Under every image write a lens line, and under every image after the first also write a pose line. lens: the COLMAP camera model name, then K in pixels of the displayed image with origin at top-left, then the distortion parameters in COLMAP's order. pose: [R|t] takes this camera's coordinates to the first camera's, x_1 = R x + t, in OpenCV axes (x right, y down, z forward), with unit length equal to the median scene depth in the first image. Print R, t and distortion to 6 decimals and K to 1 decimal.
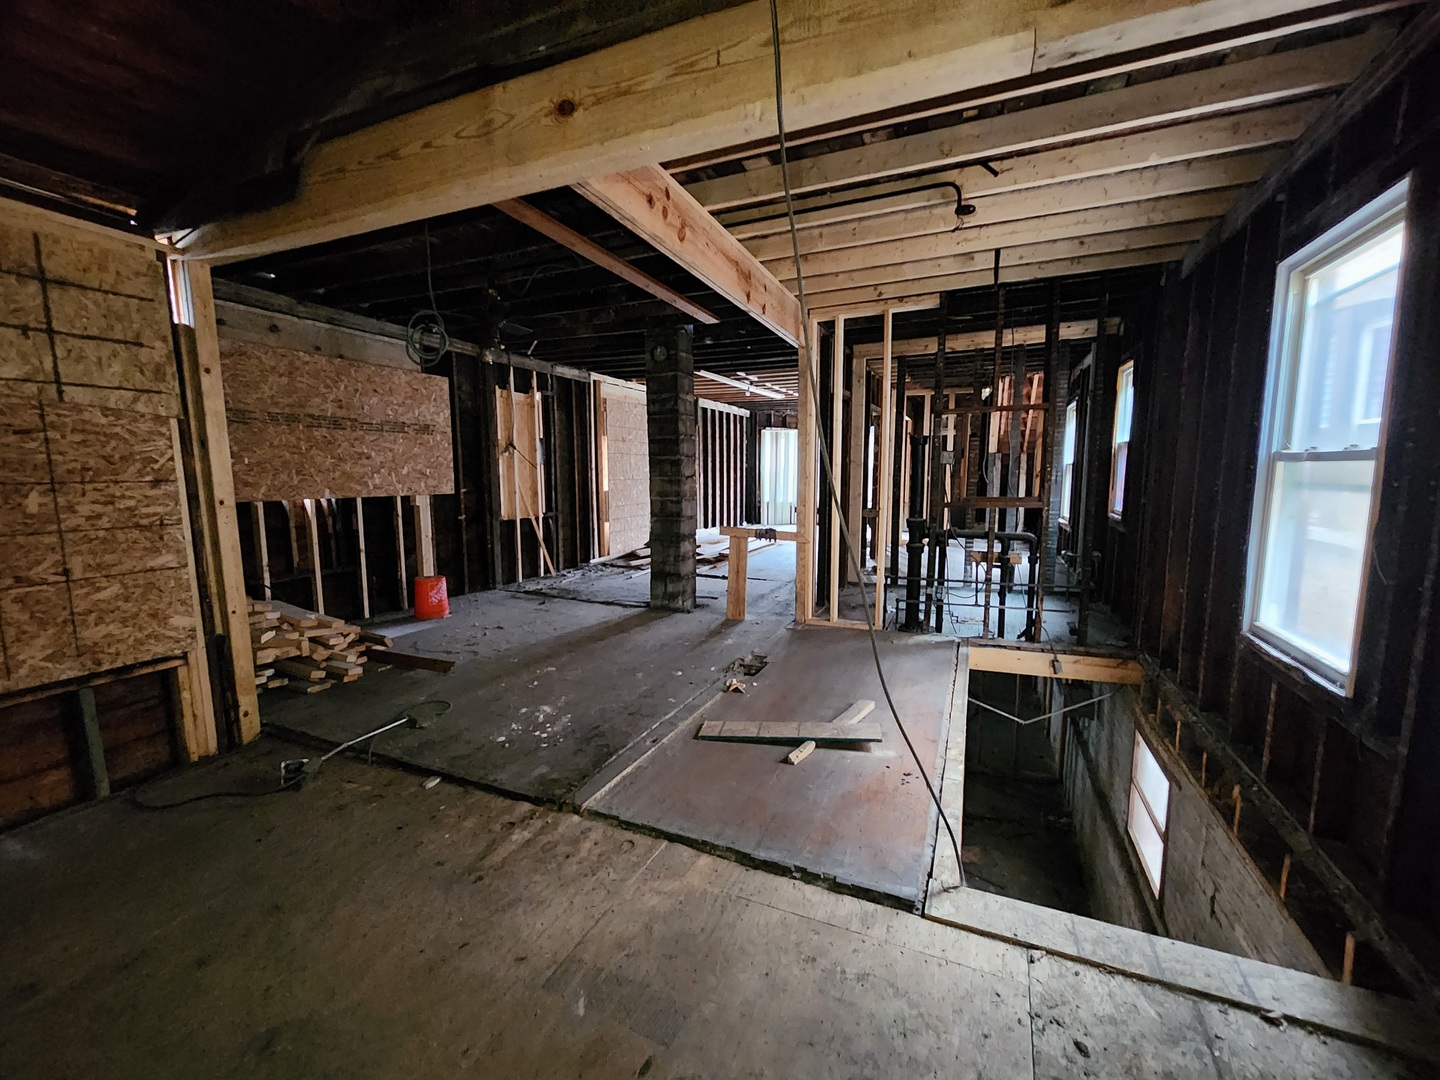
lens RADIAL K [[584.6, 0, 728.8], [0, 584.6, 535.8], [0, 0, 1]] dist [-0.000100, 0.000111]
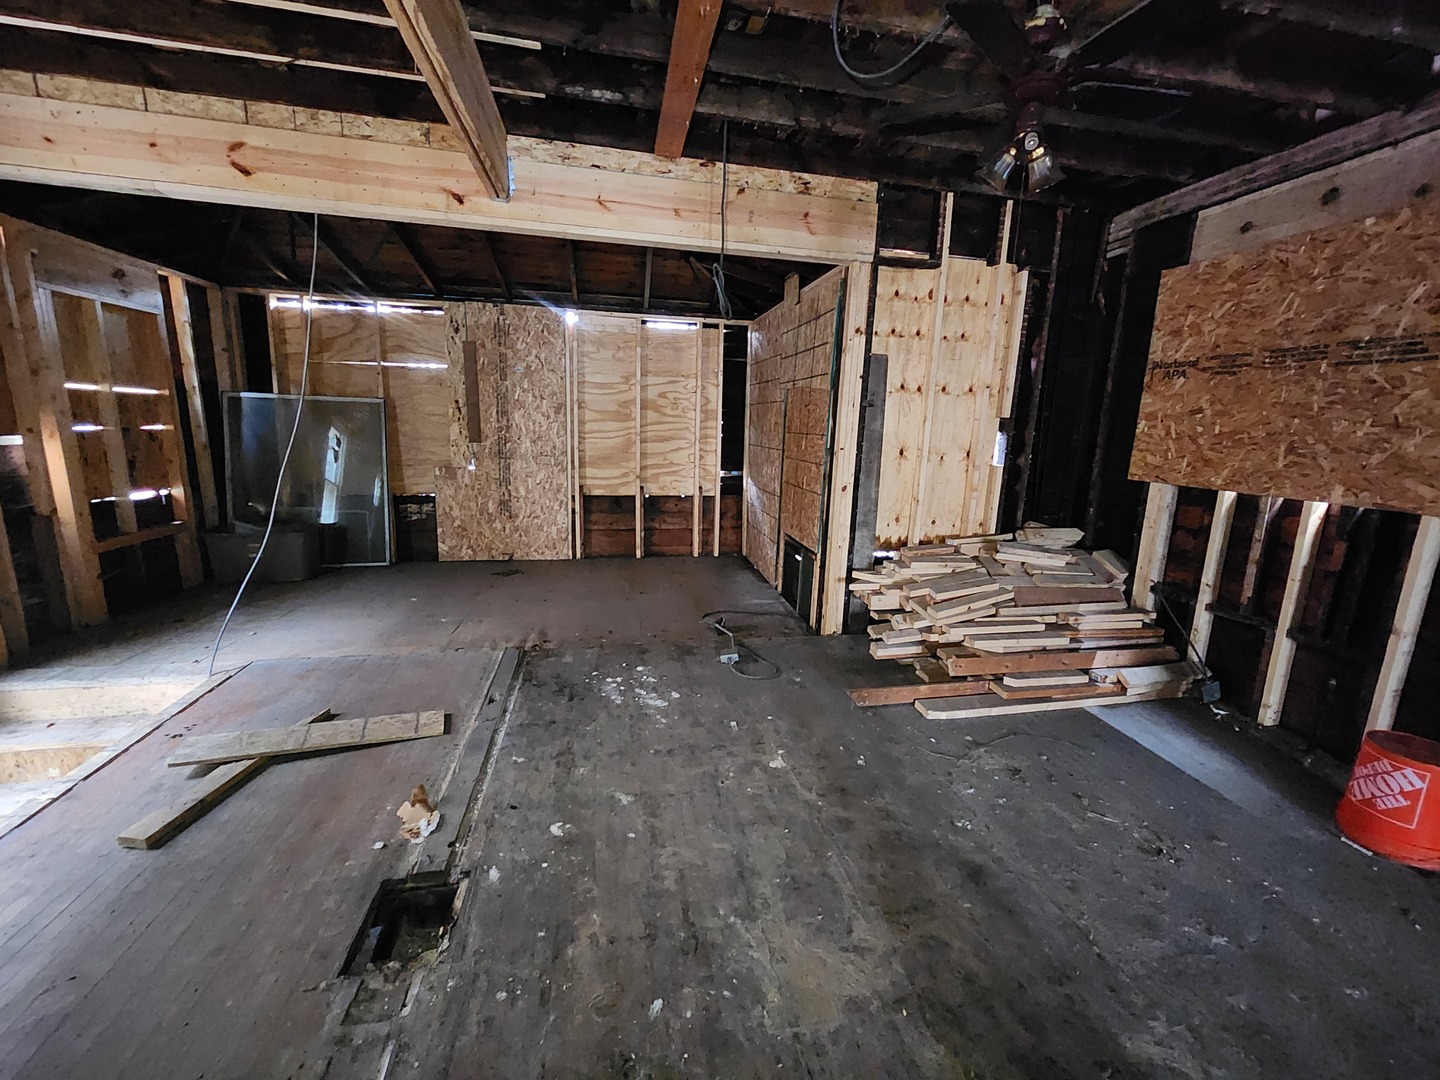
lens RADIAL K [[584.6, 0, 728.8], [0, 584.6, 535.8], [0, 0, 1]] dist [-0.000100, 0.000111]
pose [[-0.817569, 0.082034, -0.569958, 0.032360], [-0.100438, 0.954312, 0.281425, -0.086526], [0.567004, 0.287330, -0.771976, 0.744665]]
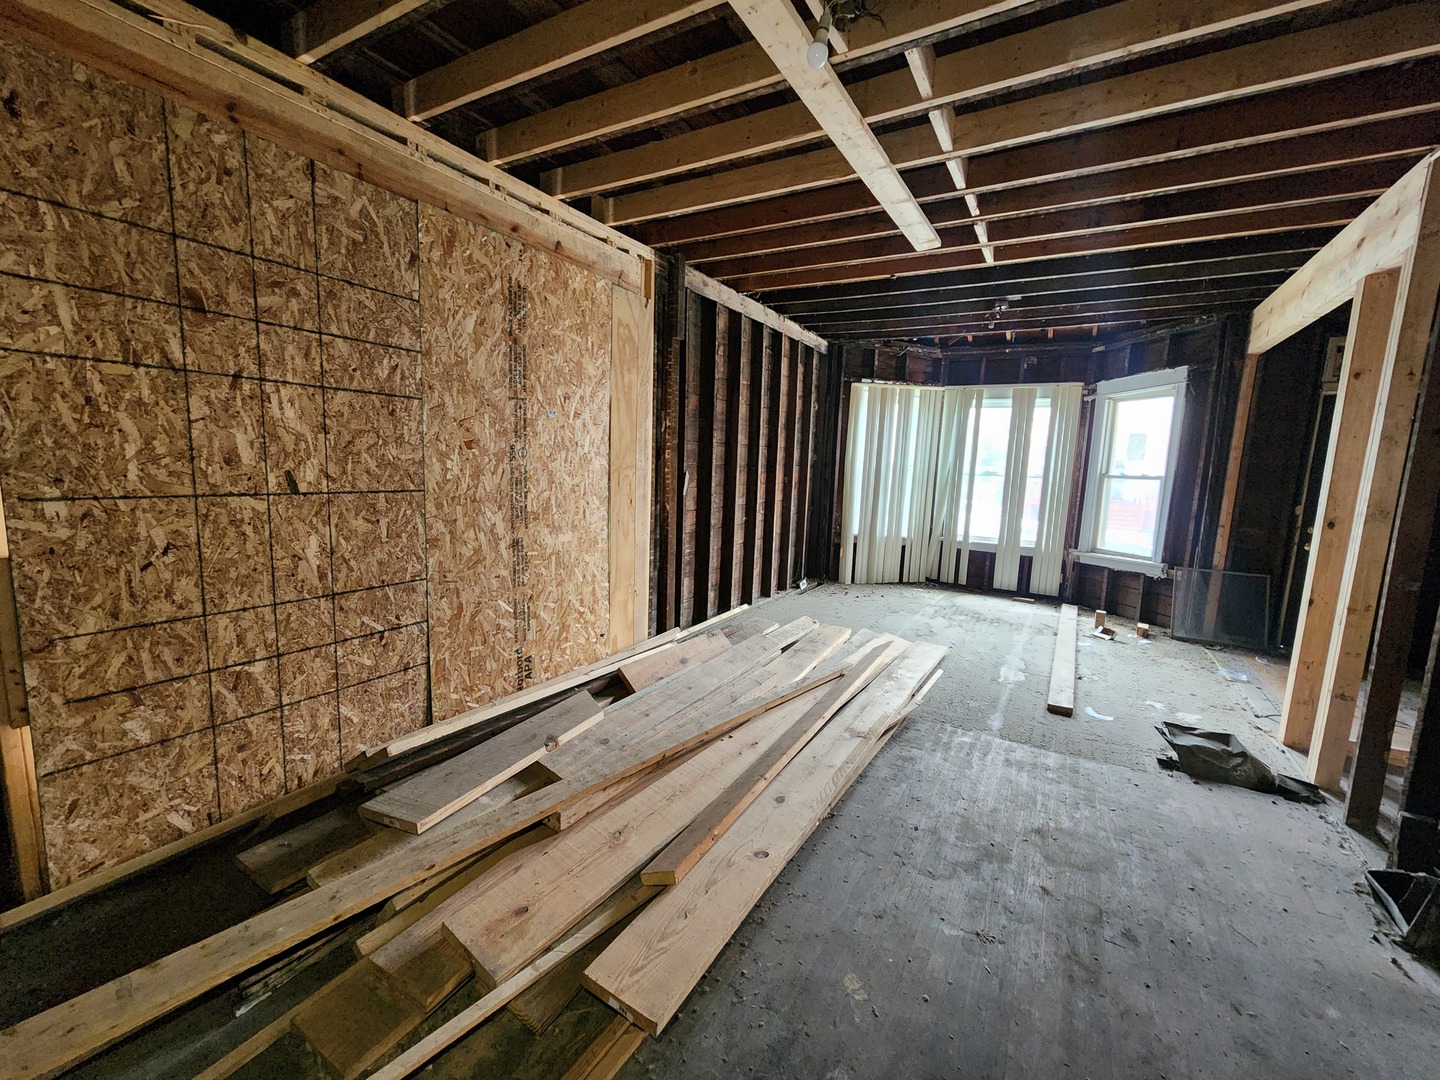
lens RADIAL K [[584.6, 0, 728.8], [0, 584.6, 535.8], [0, 0, 1]] dist [-0.000100, 0.000111]
pose [[0.990994, 0.056728, -0.121295, 0.043265], [-0.055317, 0.998357, 0.014969, -0.118497], [0.121945, -0.008124, 0.992504, 1.012769]]
